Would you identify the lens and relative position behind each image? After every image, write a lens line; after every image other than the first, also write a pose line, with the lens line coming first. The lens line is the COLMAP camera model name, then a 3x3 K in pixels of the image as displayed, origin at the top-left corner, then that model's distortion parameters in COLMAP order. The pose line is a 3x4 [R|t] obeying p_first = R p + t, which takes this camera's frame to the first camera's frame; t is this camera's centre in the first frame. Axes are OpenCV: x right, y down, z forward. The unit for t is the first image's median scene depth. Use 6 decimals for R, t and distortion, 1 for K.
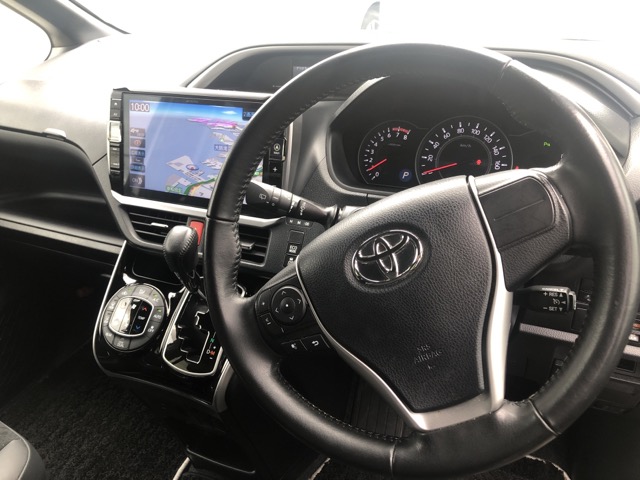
lens RADIAL K [[527.8, 0, 314.9], [0, 527.8, 237.1], [0, 0, 1]] dist [0.006225, 0.002395]
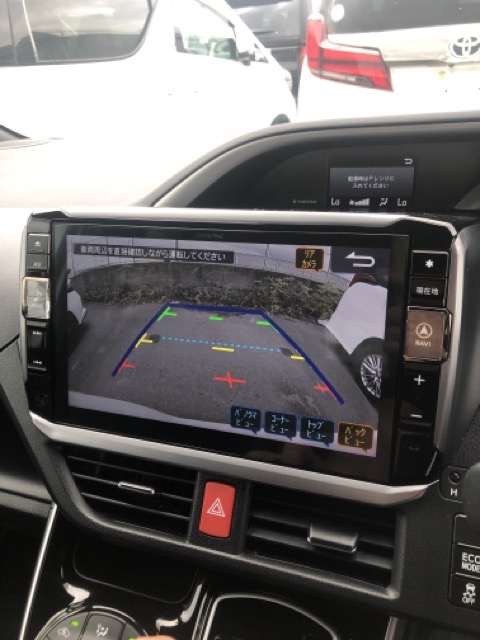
lens RADIAL K [[527.8, 0, 240.2], [0, 527.8, 306.5], [0, 0, 1]] dist [0.006225, 0.002395]
pose [[0.996633, -0.048354, 0.066211, -0.226168], [0.053610, 0.995348, -0.080058, -0.145815], [-0.062032, 0.083338, 0.994589, 0.505353]]
